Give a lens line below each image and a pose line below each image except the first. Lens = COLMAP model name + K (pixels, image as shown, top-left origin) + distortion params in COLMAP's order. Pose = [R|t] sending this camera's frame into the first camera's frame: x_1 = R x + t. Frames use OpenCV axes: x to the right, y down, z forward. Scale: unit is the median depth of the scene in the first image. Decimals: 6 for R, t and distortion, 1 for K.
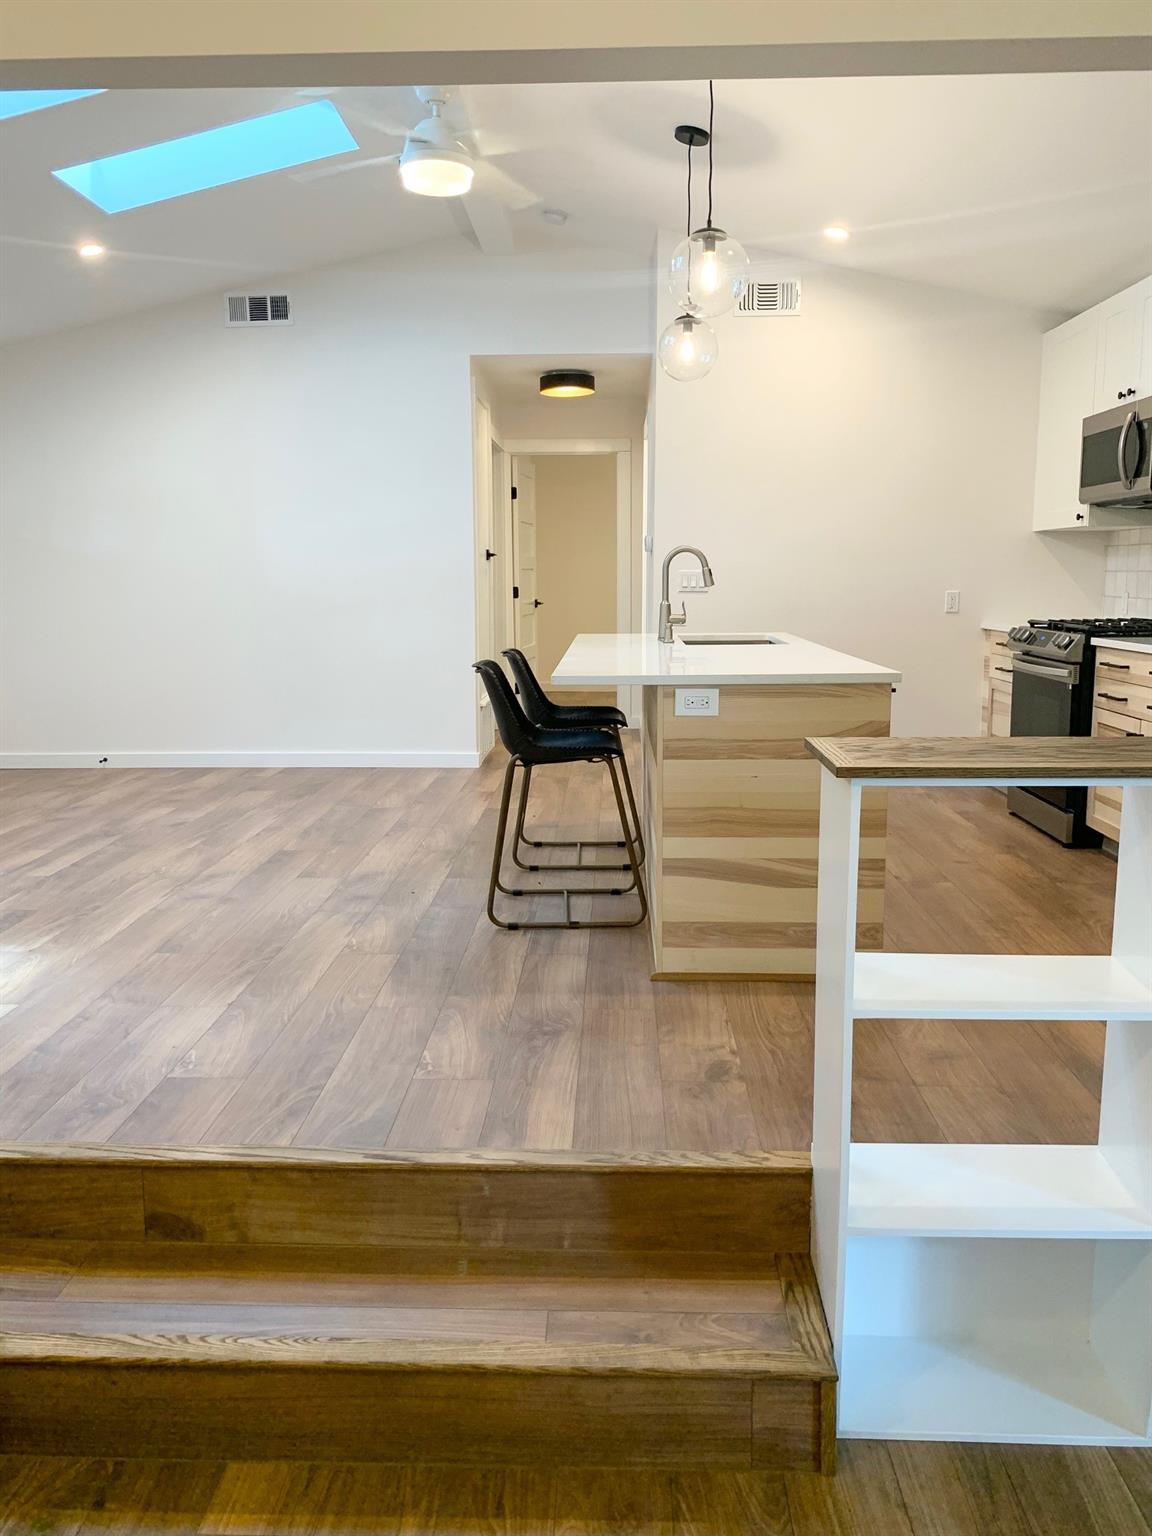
lens RADIAL K [[1178.7, 0, 576.9], [0, 1178.7, 759.9], [0, 0, 1]] dist [0.020981, -0.069897]
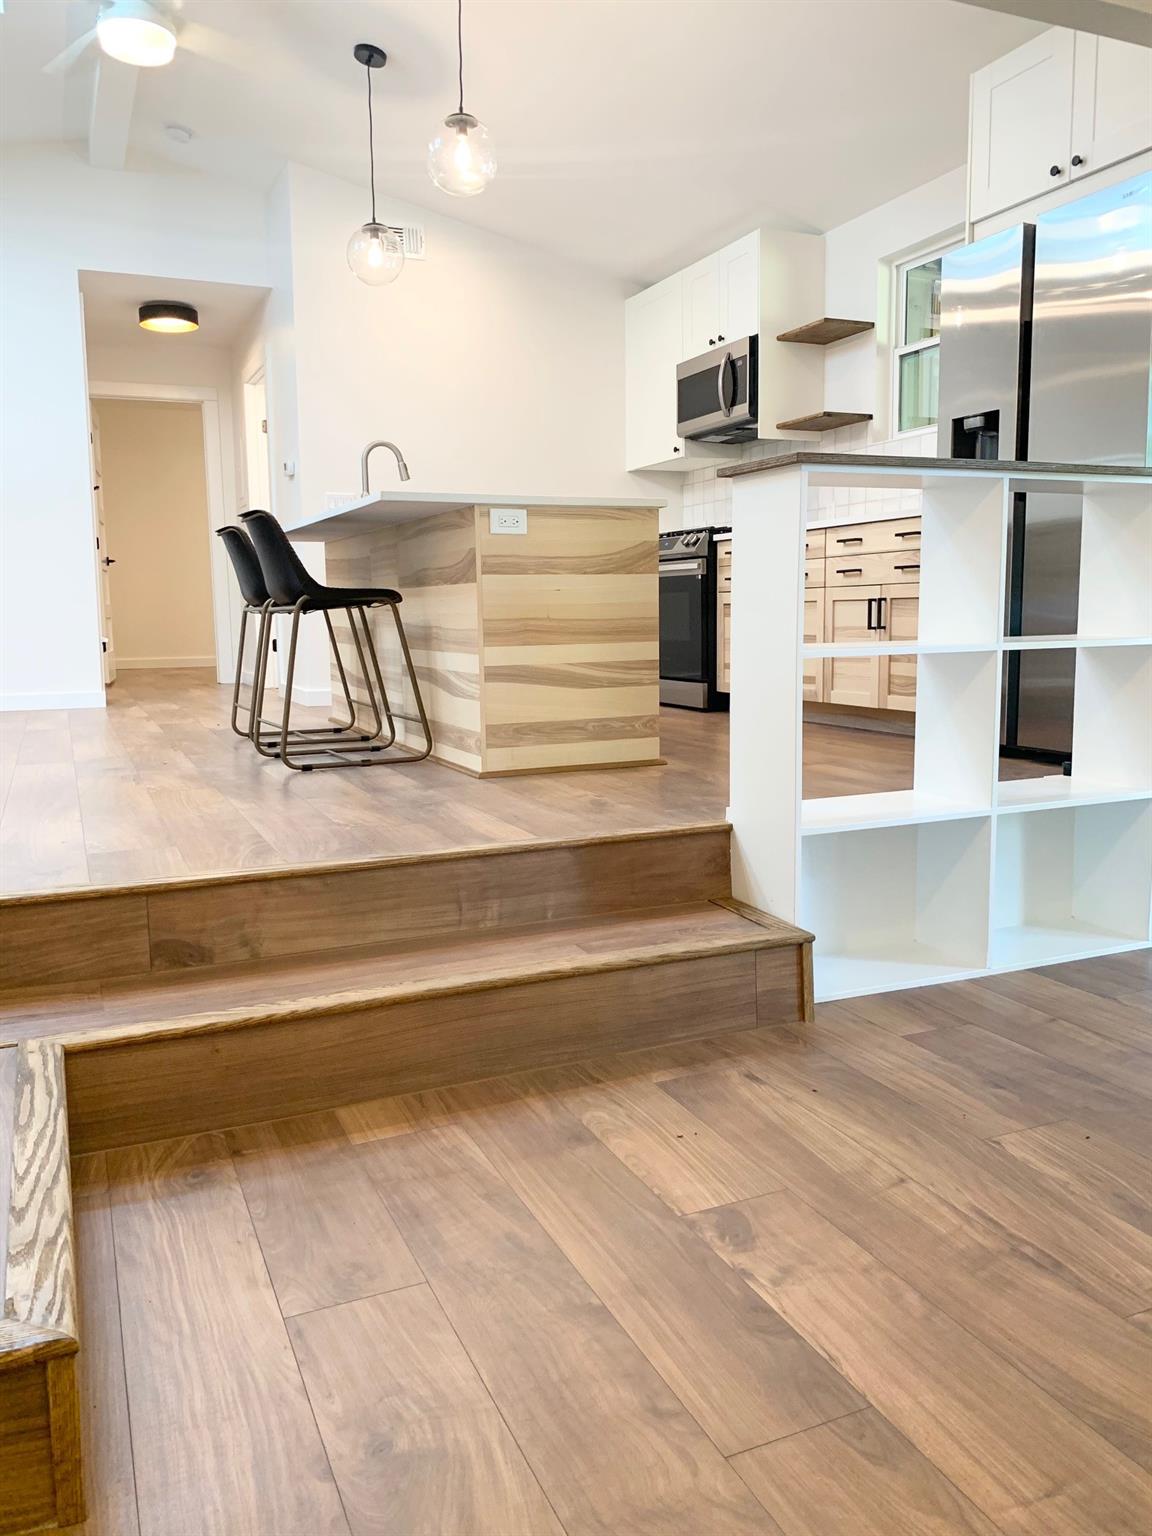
lens RADIAL K [[1186.3, 0, 576.0], [0, 1186.3, 768.0], [0, 0, 1]] dist [0.007753, -0.006471]
pose [[0.902440, -0.064129, 0.426016, -0.326474], [0.074298, 0.997210, -0.007277, 0.193247], [-0.424361, 0.038219, 0.904686, -0.042311]]
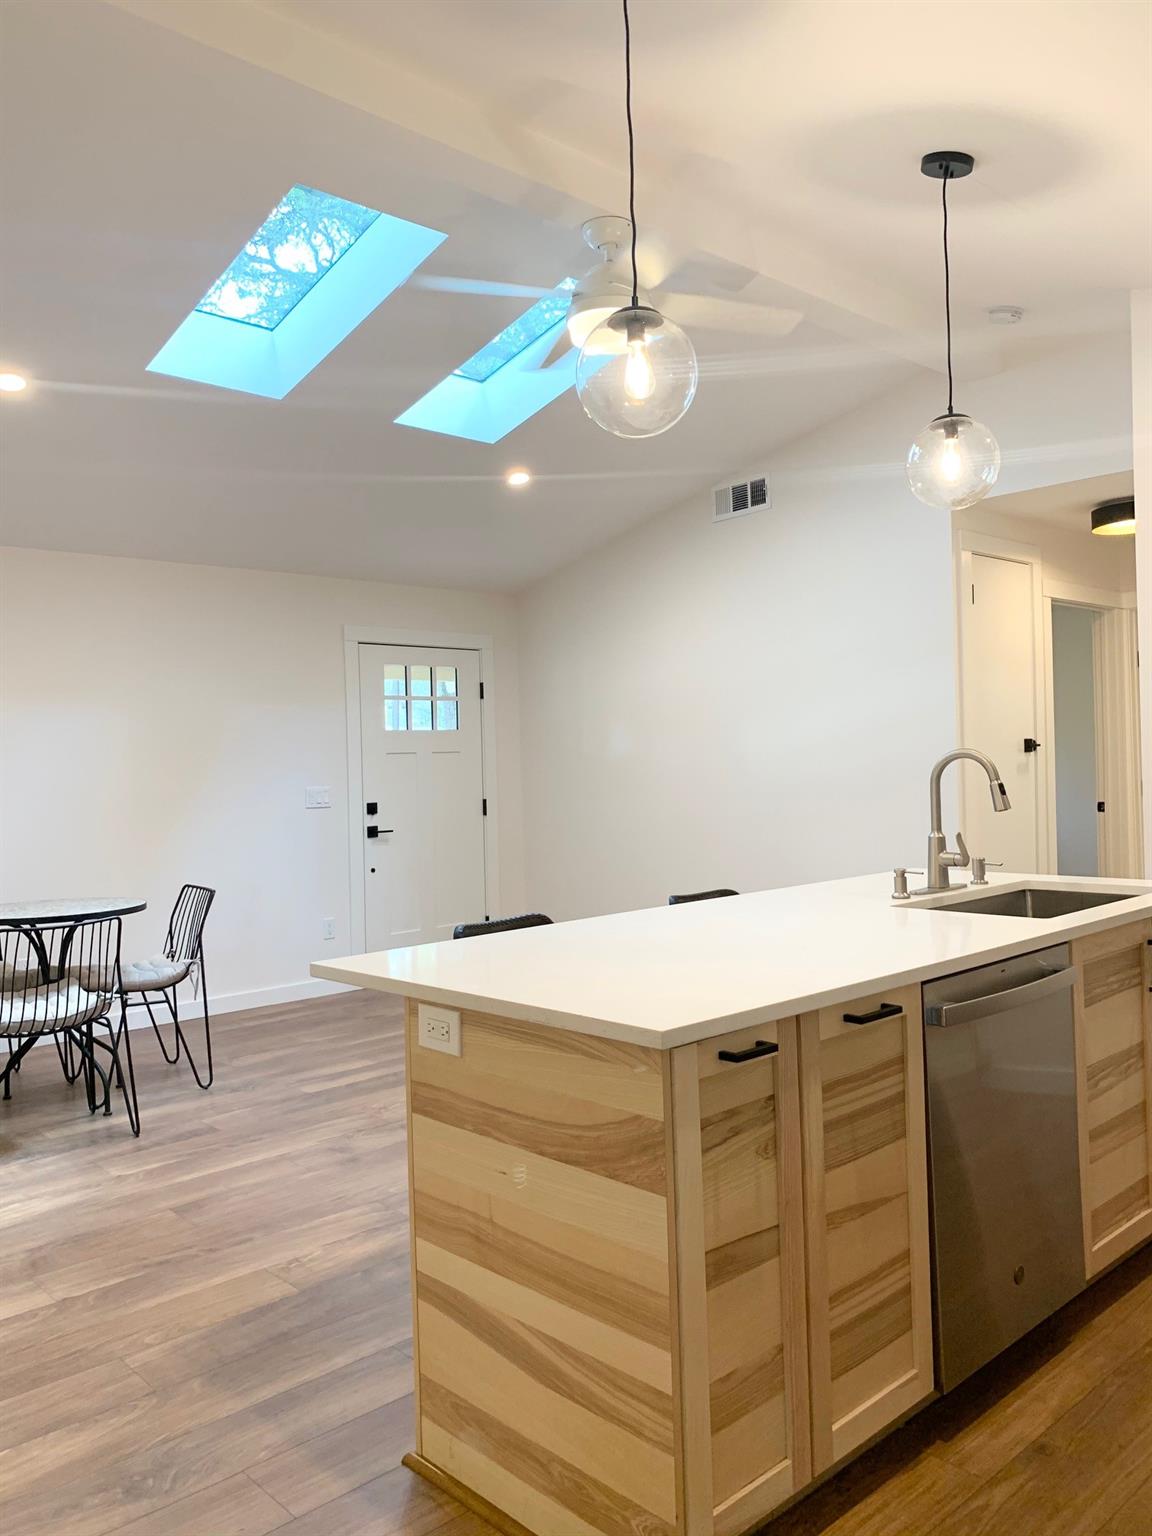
lens RADIAL K [[1173.9, 0, 571.9], [0, 1173.9, 755.4], [0, 0, 1]] dist [-0.003003, -0.010906]
pose [[0.702325, -0.022549, -0.711499, 0.588767], [-0.084020, 0.989886, -0.114308, -0.125319], [0.706881, 0.140061, 0.693327, 0.580179]]
